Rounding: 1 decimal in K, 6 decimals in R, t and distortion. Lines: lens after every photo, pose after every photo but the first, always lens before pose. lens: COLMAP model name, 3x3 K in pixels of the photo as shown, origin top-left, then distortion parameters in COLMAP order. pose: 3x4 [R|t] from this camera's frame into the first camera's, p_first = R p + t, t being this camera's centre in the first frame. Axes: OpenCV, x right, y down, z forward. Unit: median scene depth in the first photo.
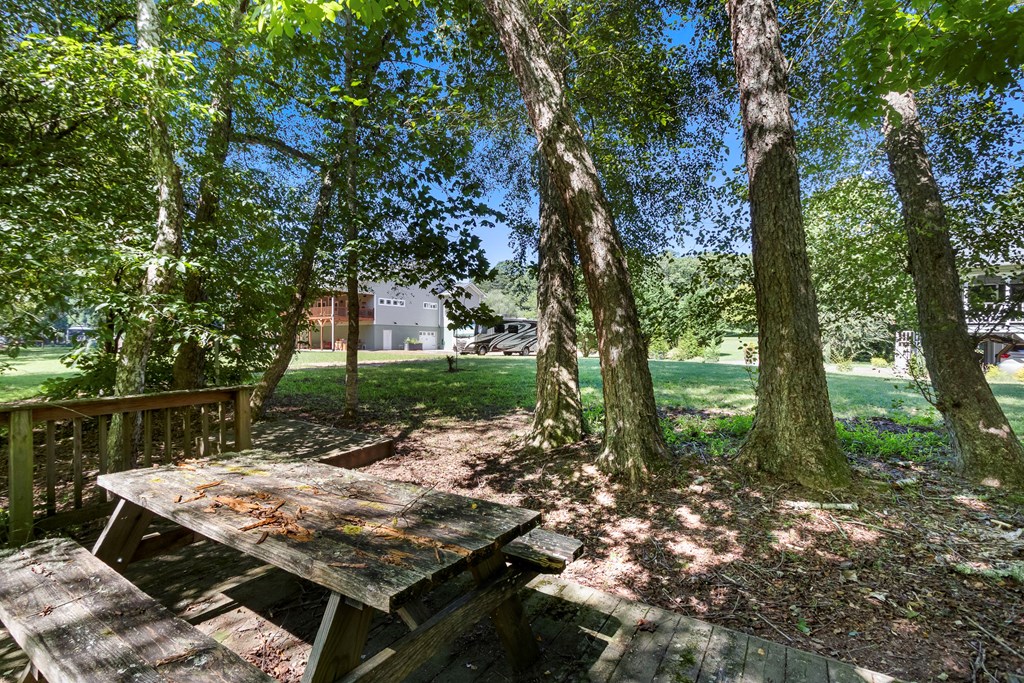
lens RADIAL K [[474.7, 0, 502.5], [0, 474.7, 339.3], [0, 0, 1]] dist [0.004965, 0.000730]
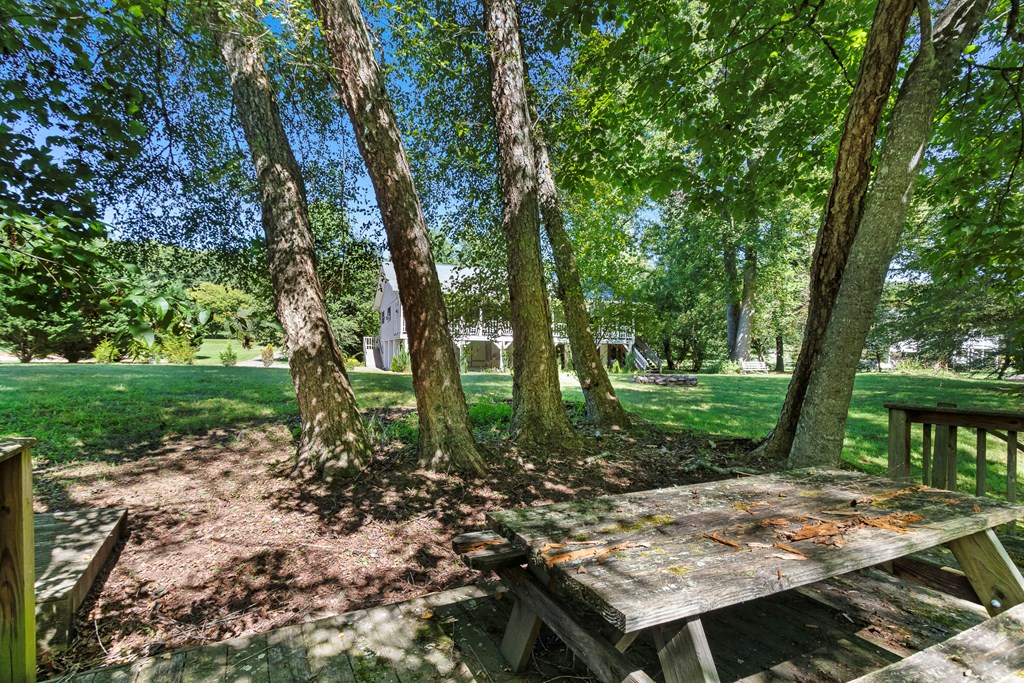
lens RADIAL K [[474.7, 0, 502.5], [0, 474.7, 339.3], [0, 0, 1]] dist [0.004965, 0.000730]
pose [[0.528405, 0.021542, 0.848719, -0.557995], [-0.017828, 0.999739, -0.014275, 0.004322], [-0.848805, -0.007588, 0.528652, 0.344869]]
